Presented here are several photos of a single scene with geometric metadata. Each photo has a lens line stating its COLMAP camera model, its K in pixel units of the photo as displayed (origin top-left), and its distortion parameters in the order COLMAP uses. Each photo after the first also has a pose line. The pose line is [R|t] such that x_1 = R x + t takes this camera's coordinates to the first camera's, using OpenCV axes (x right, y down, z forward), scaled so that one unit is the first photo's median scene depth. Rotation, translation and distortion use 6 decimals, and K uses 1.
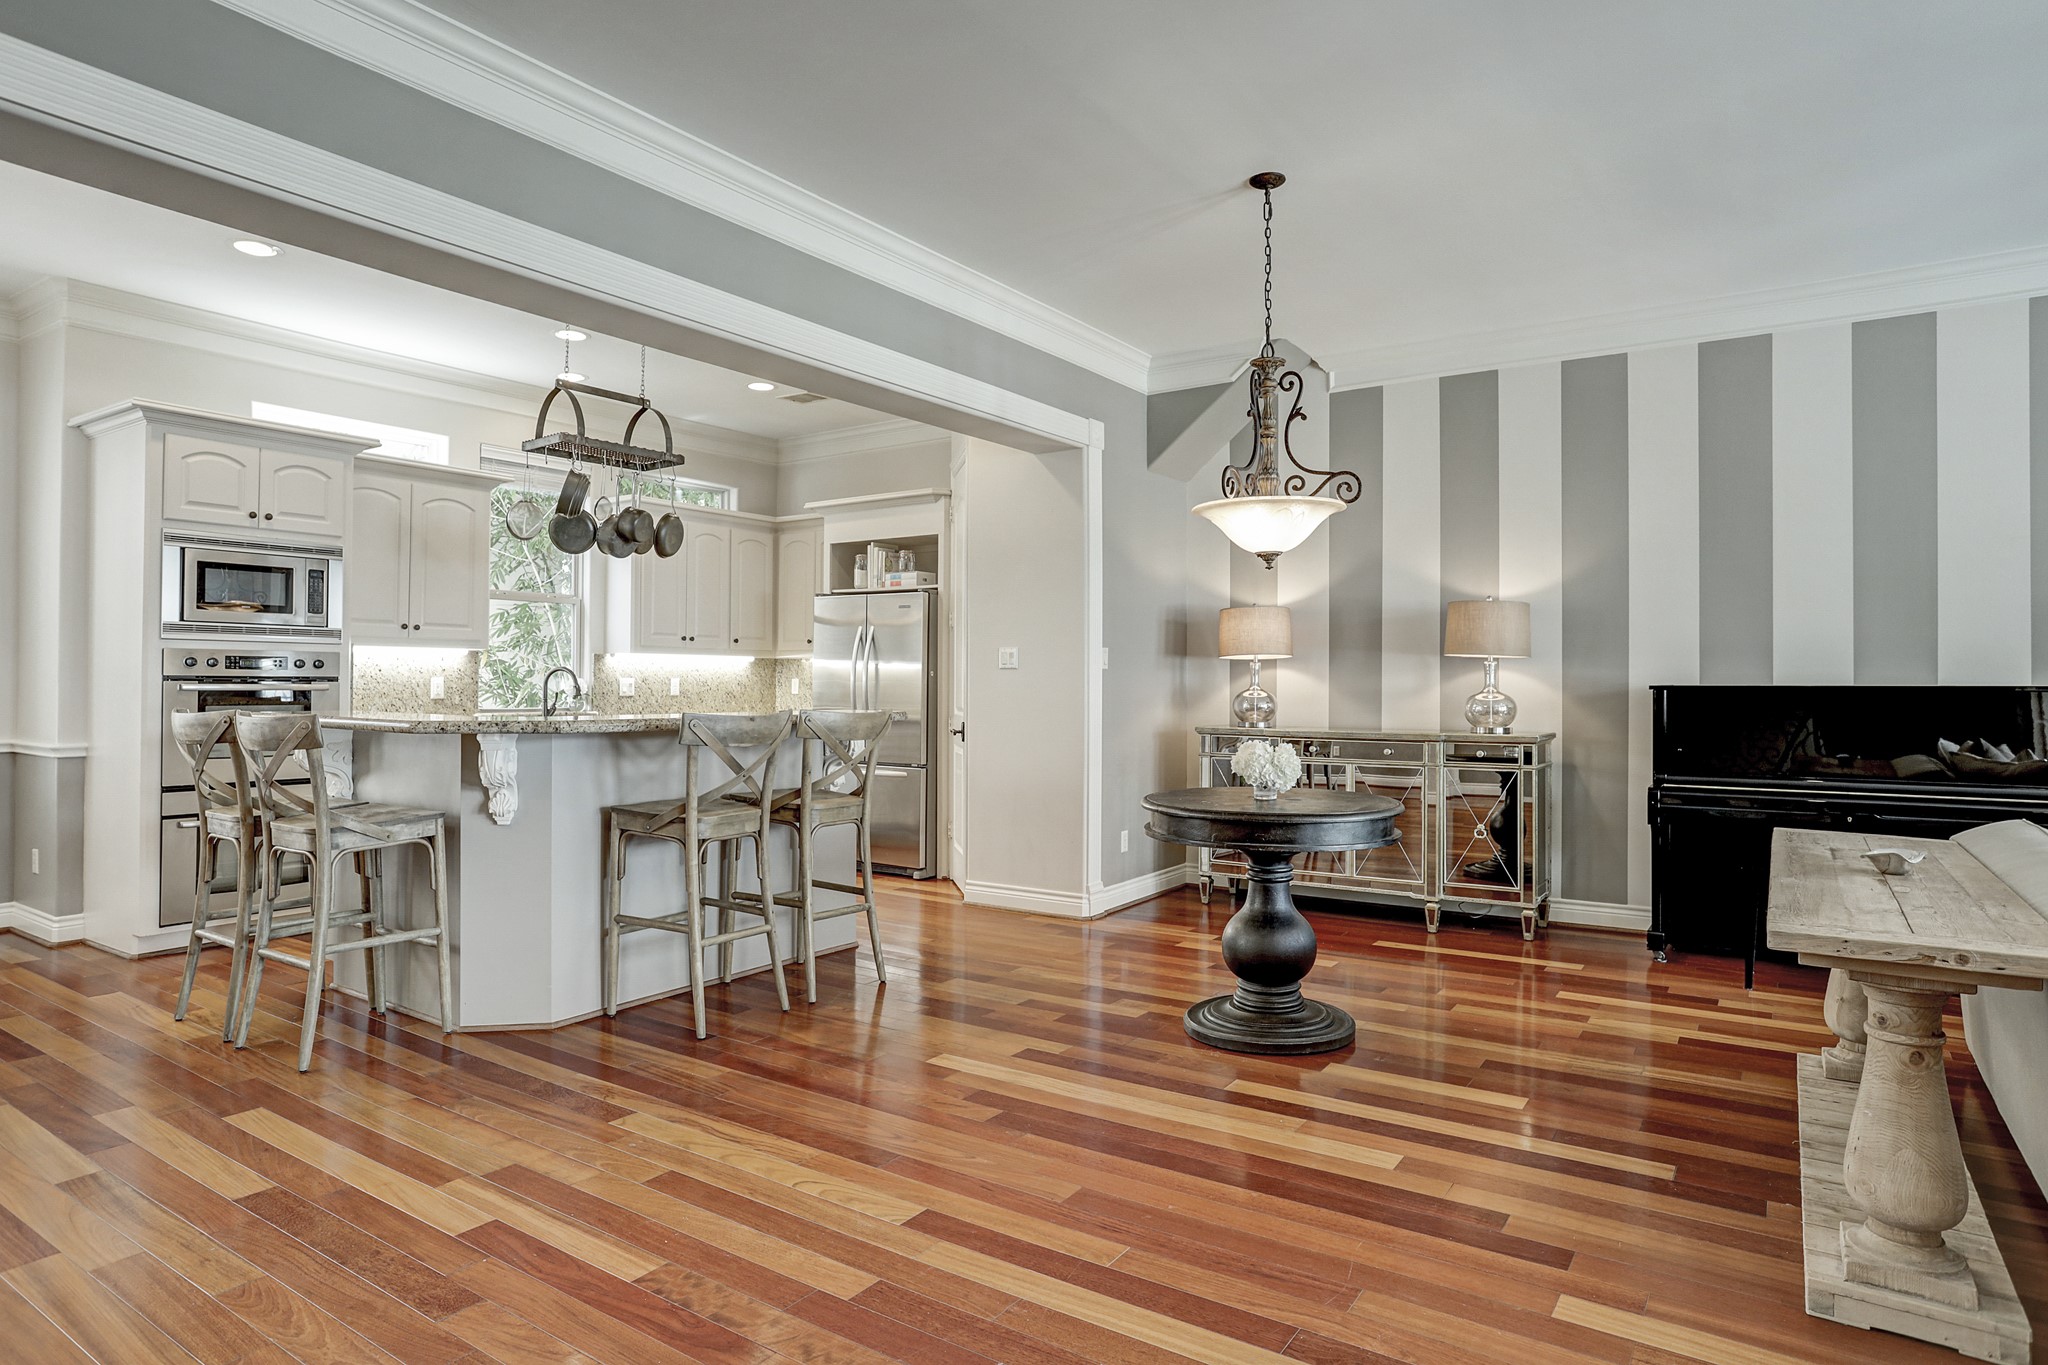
lens RADIAL K [[1154.0, 0, 1017.1], [0, 1154.0, 670.9], [0, 0, 1]] dist [-0.080361, 0.070544]
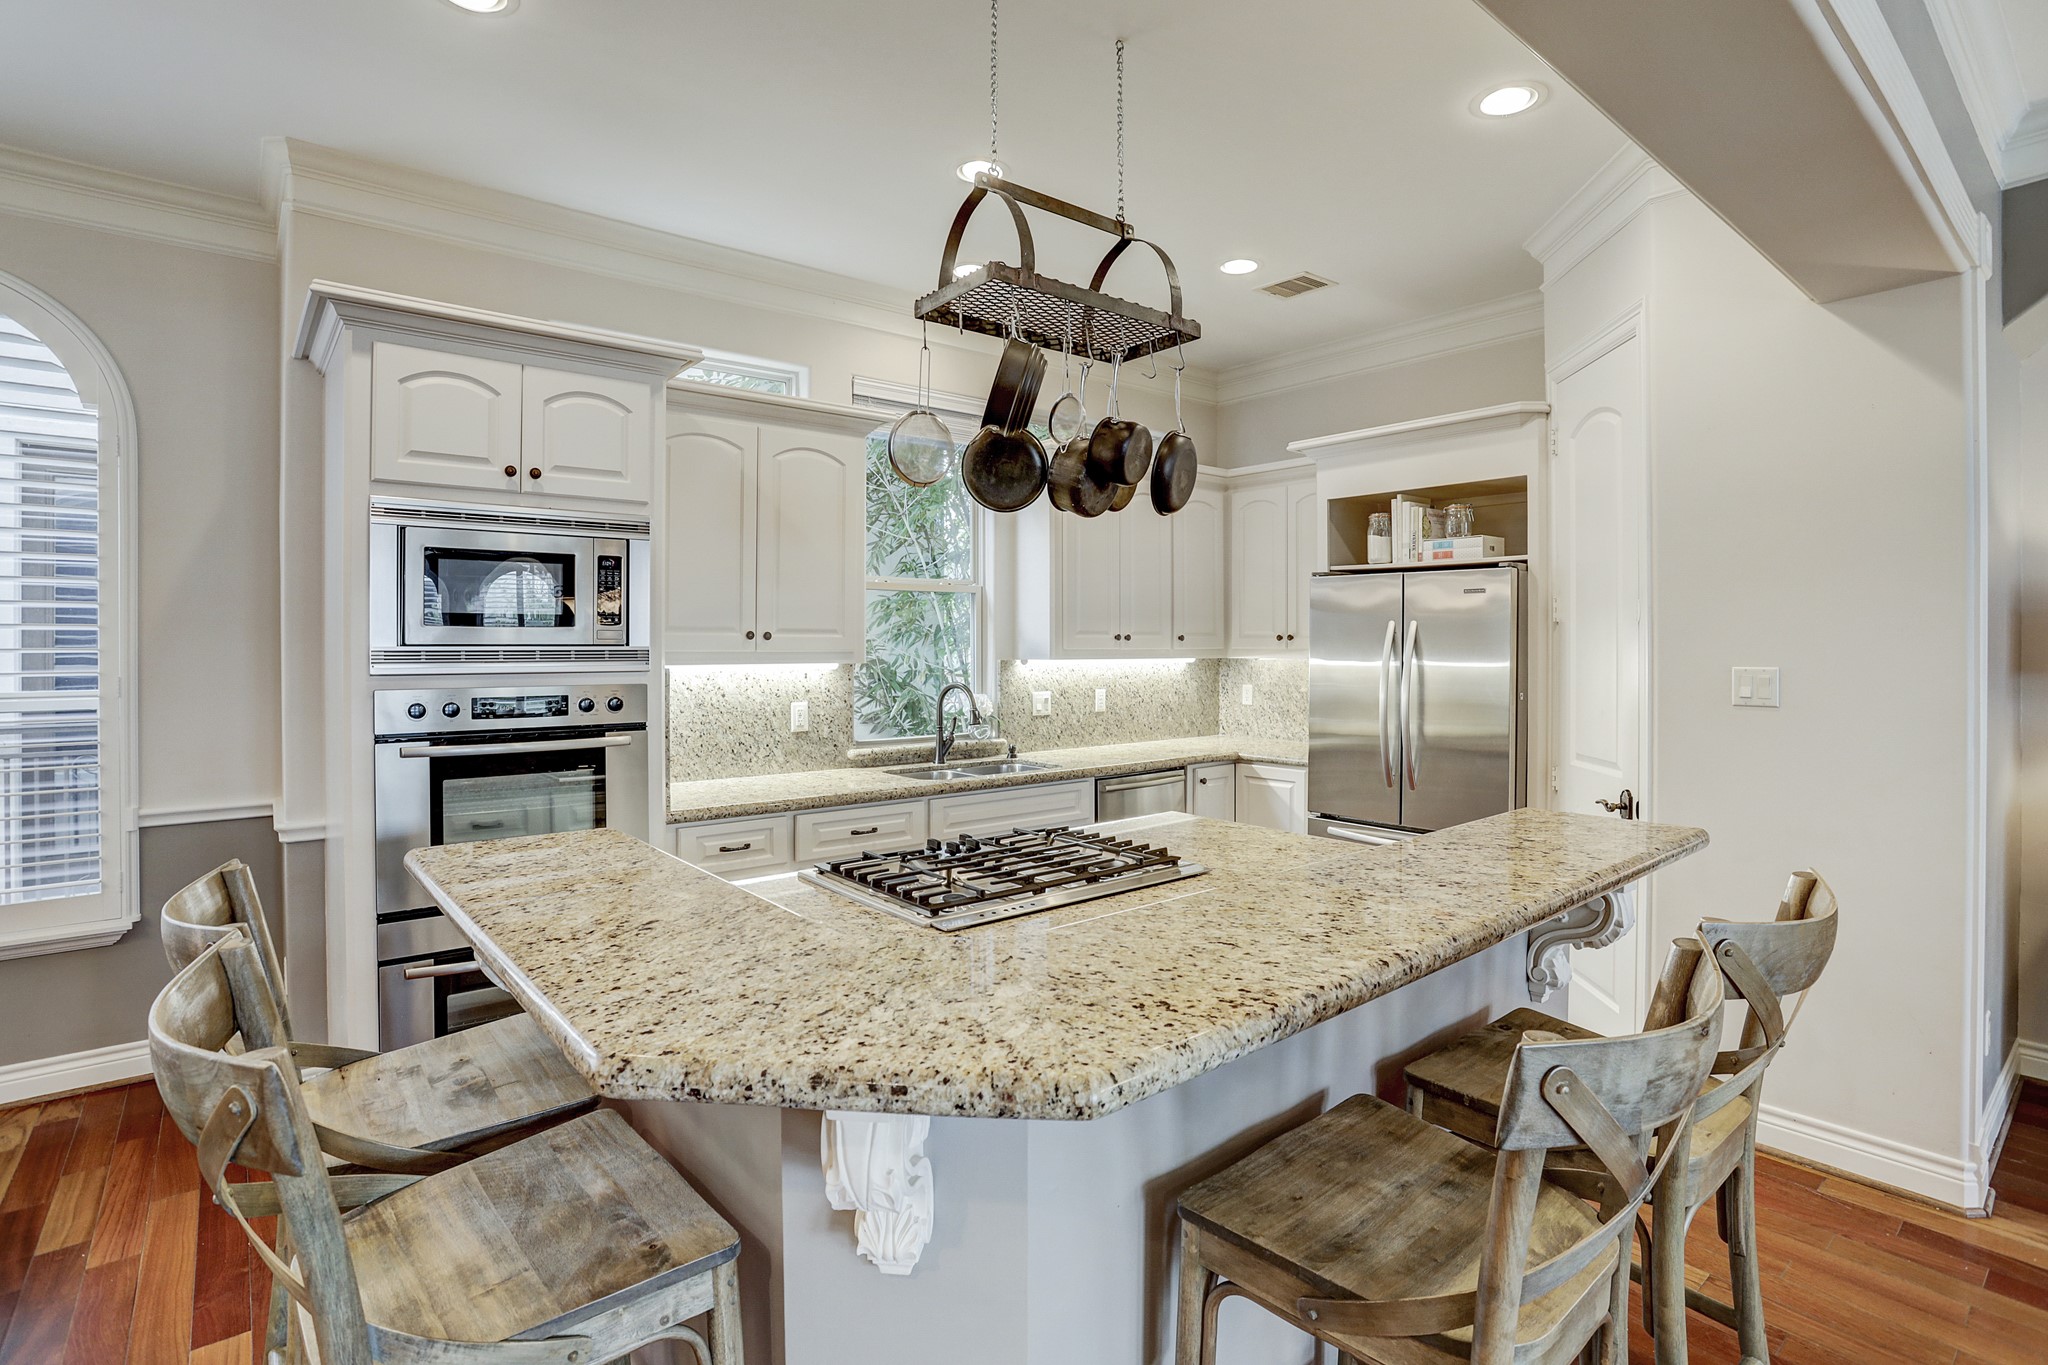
lens RADIAL K [[1009.6, 0, 1028.3], [0, 1009.6, 671.2], [0, 0, 1]] dist [-0.073626, 0.026937]
pose [[0.960435, 0.002955, -0.278490, -0.235064], [0.007116, 0.999357, 0.035143, -0.042168], [0.278415, -0.035734, 0.959796, 0.519774]]
